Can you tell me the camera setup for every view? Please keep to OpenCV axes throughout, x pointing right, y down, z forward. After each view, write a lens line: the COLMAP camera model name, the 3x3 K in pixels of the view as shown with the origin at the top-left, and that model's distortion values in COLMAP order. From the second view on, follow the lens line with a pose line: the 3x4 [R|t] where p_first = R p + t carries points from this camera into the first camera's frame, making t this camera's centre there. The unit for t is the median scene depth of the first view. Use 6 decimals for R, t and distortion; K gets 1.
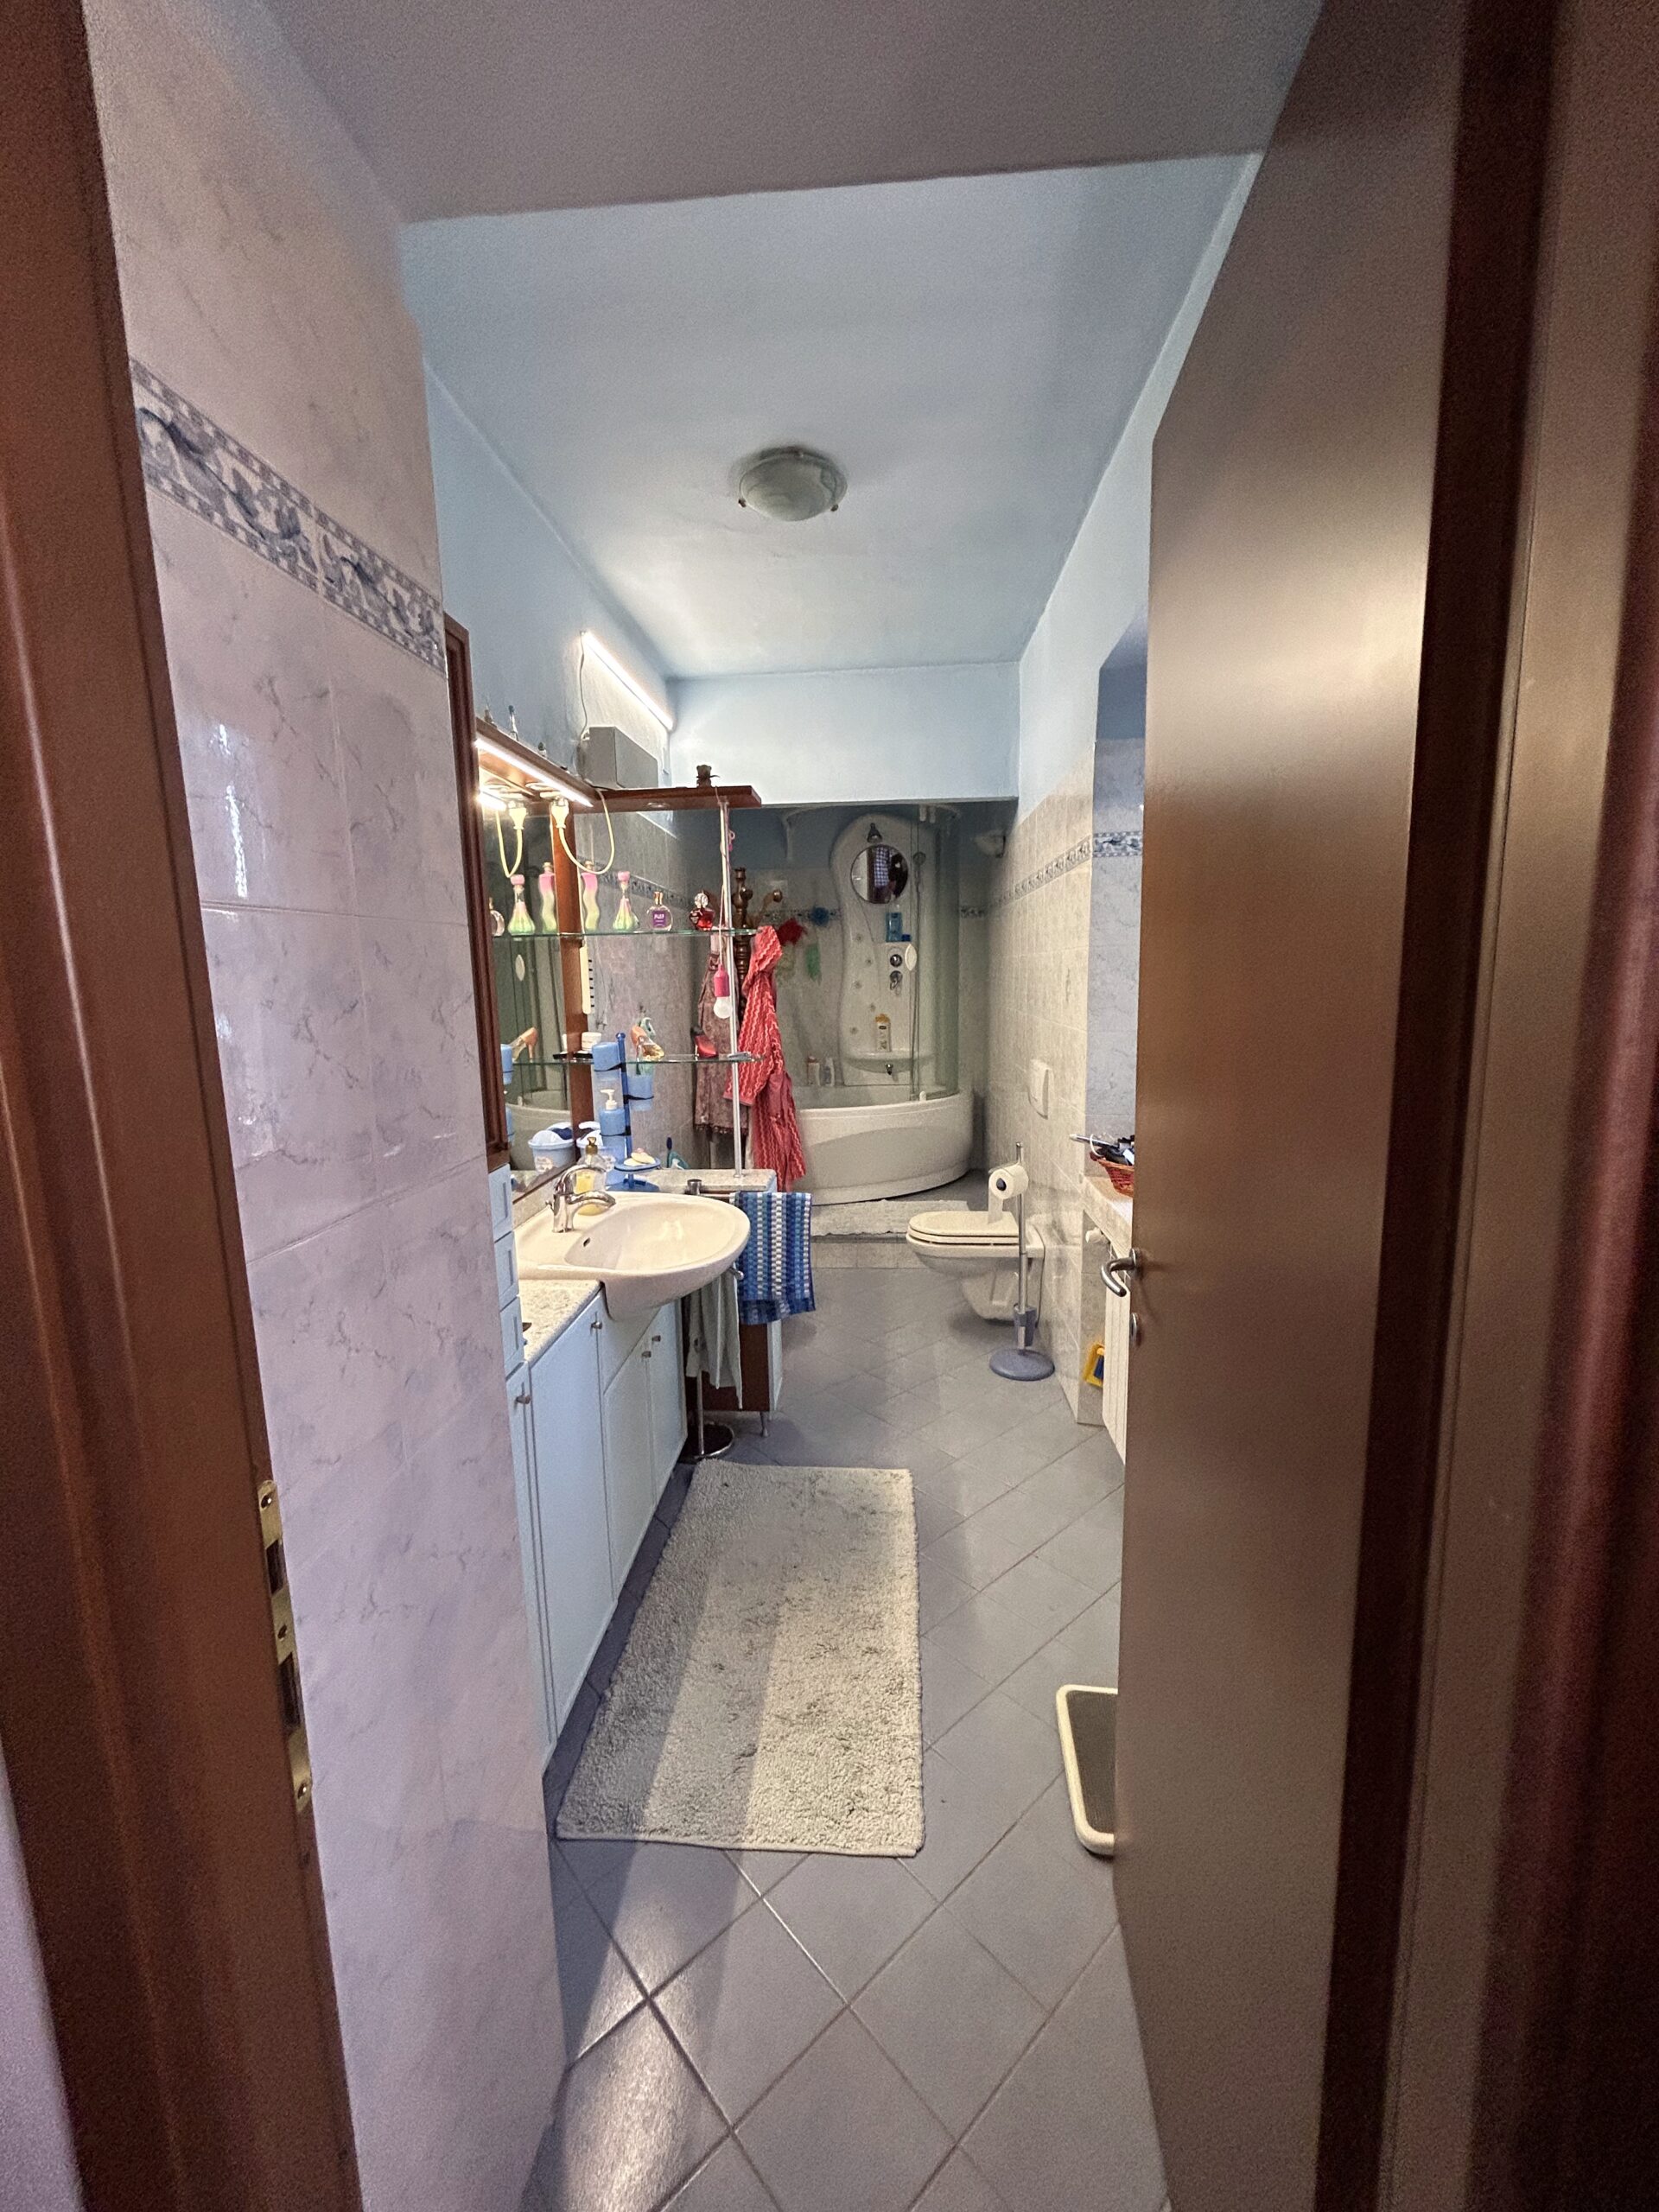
lens RADIAL K [[891.9, 0, 828.9], [0, 891.9, 1108.8], [0, 0, 1]] dist [-0.000120, 0.001091]
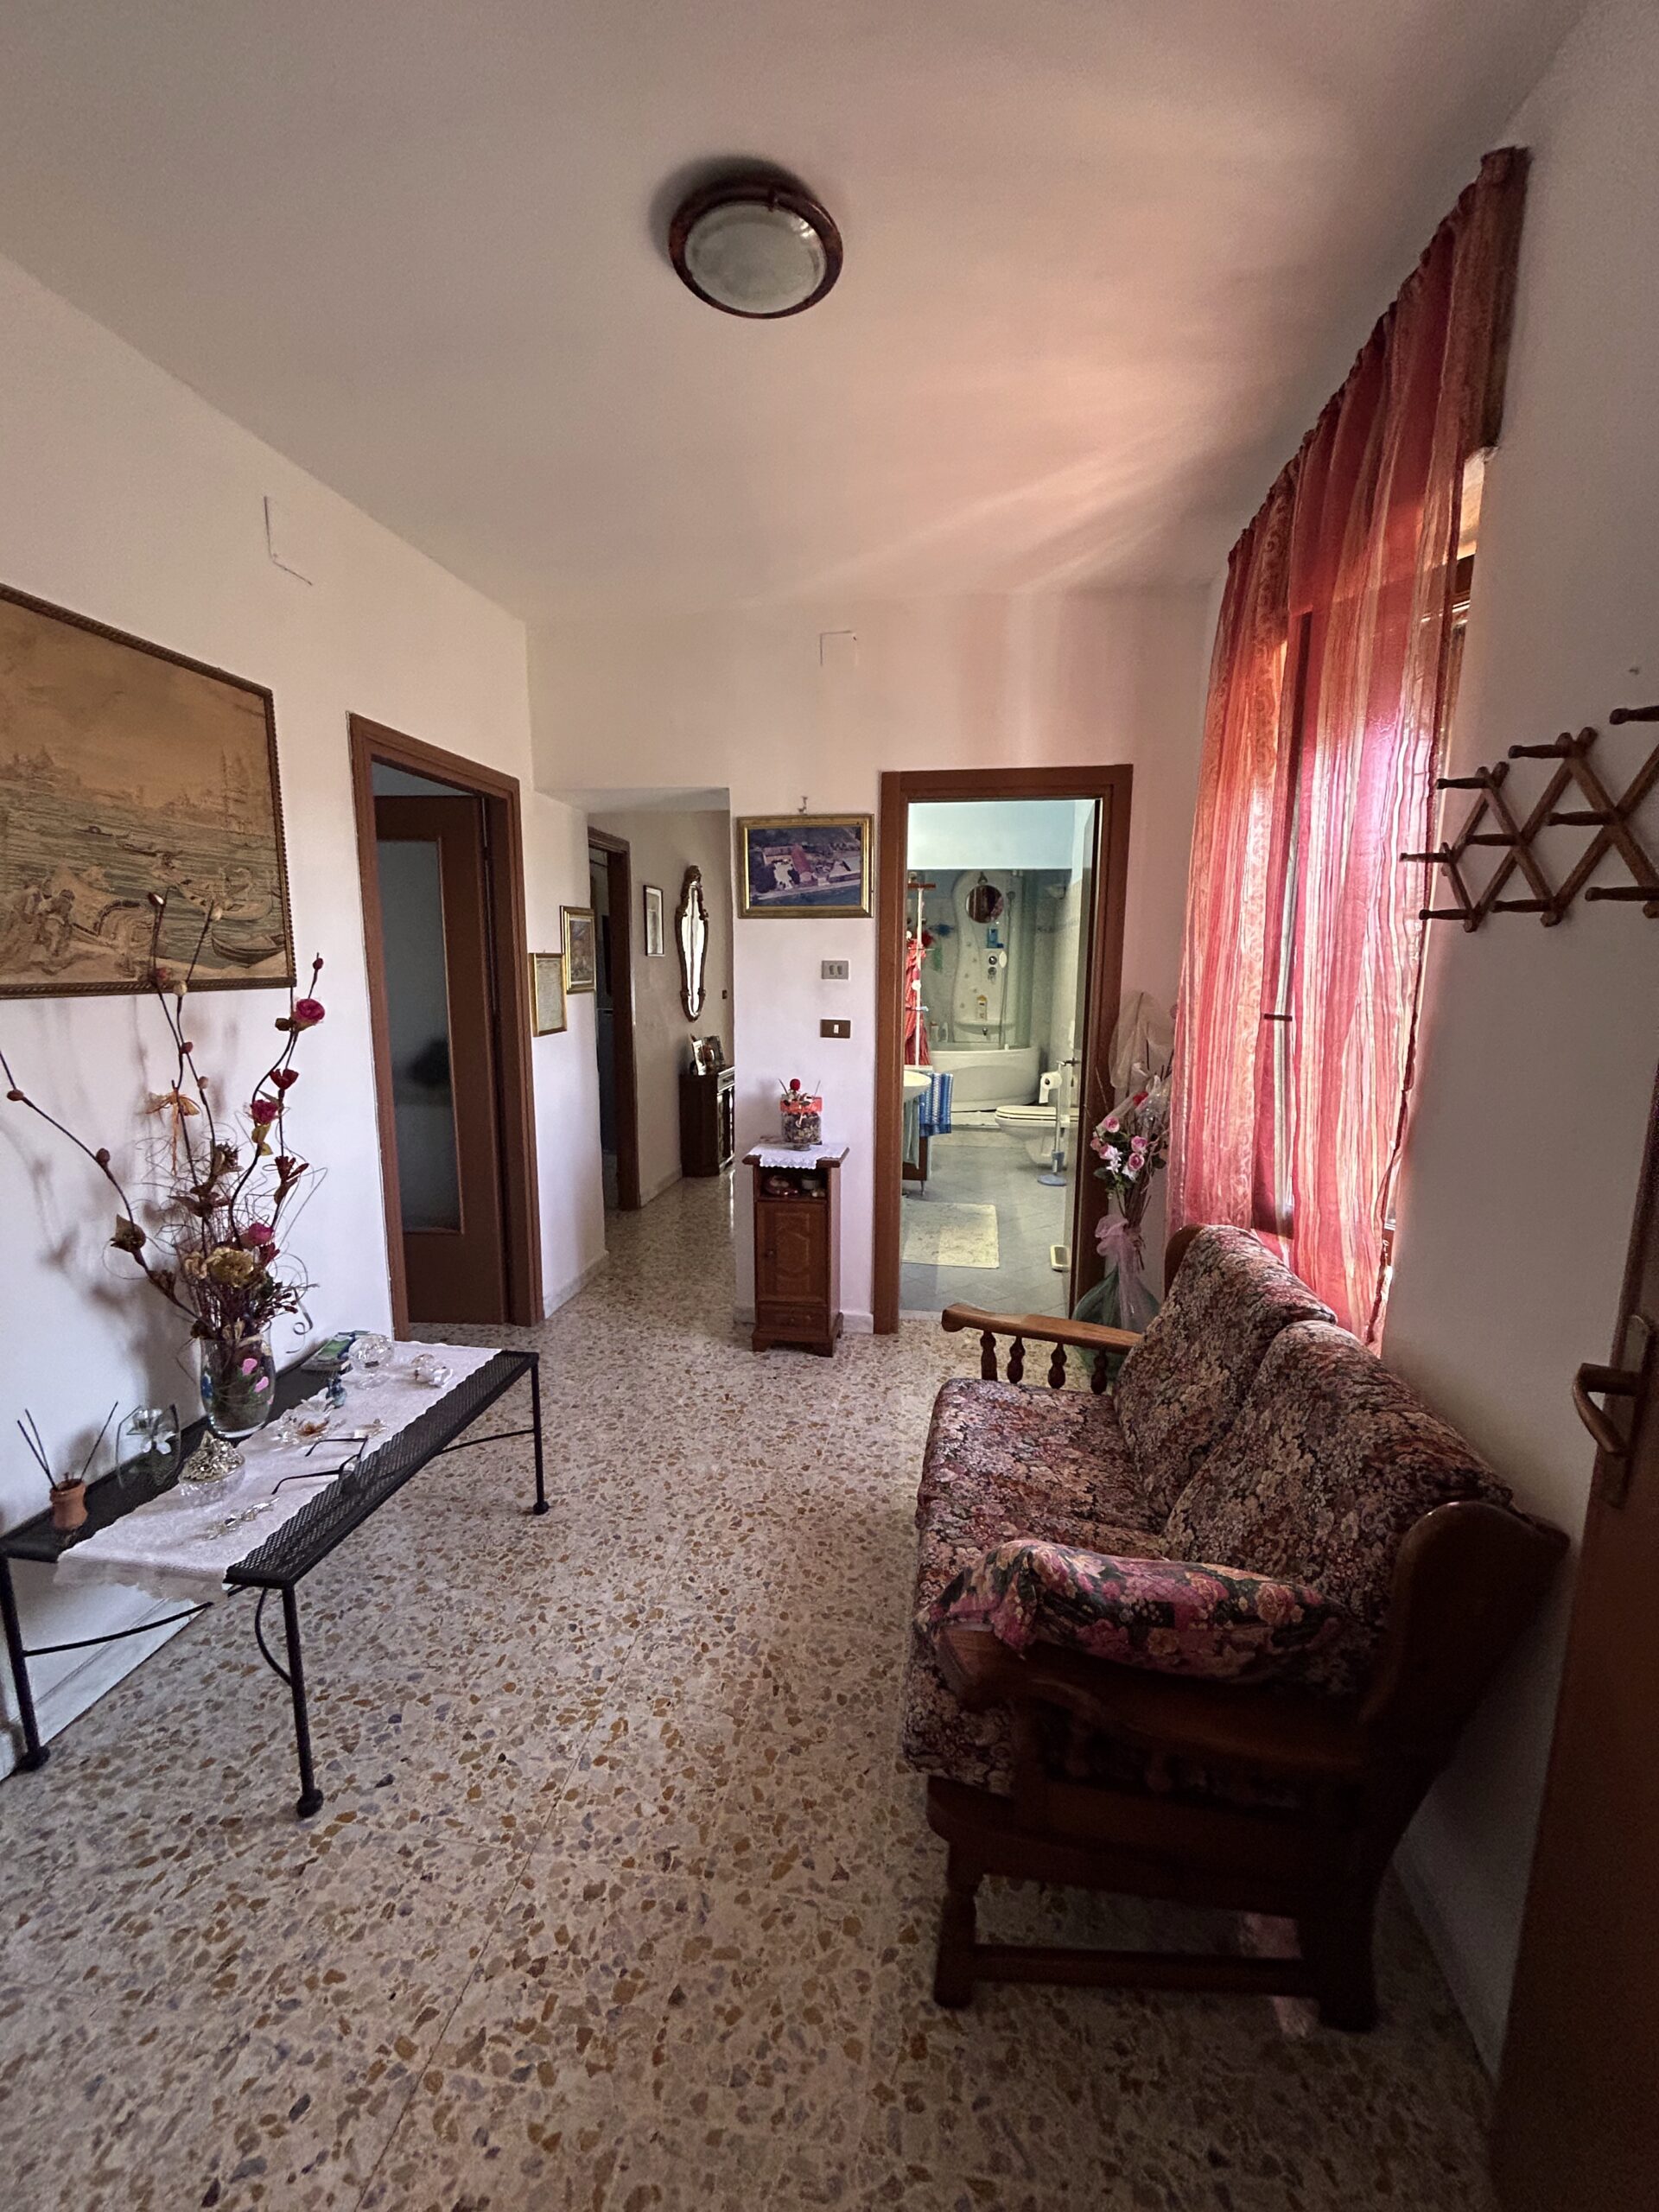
lens RADIAL K [[891.9, 0, 828.9], [0, 891.9, 1108.8], [0, 0, 1]] dist [-0.000120, 0.001091]
pose [[0.995371, 0.042857, -0.086023, -0.068125], [-0.041623, 0.999004, 0.016082, 0.082783], [0.086627, -0.012427, 0.996163, -0.606749]]
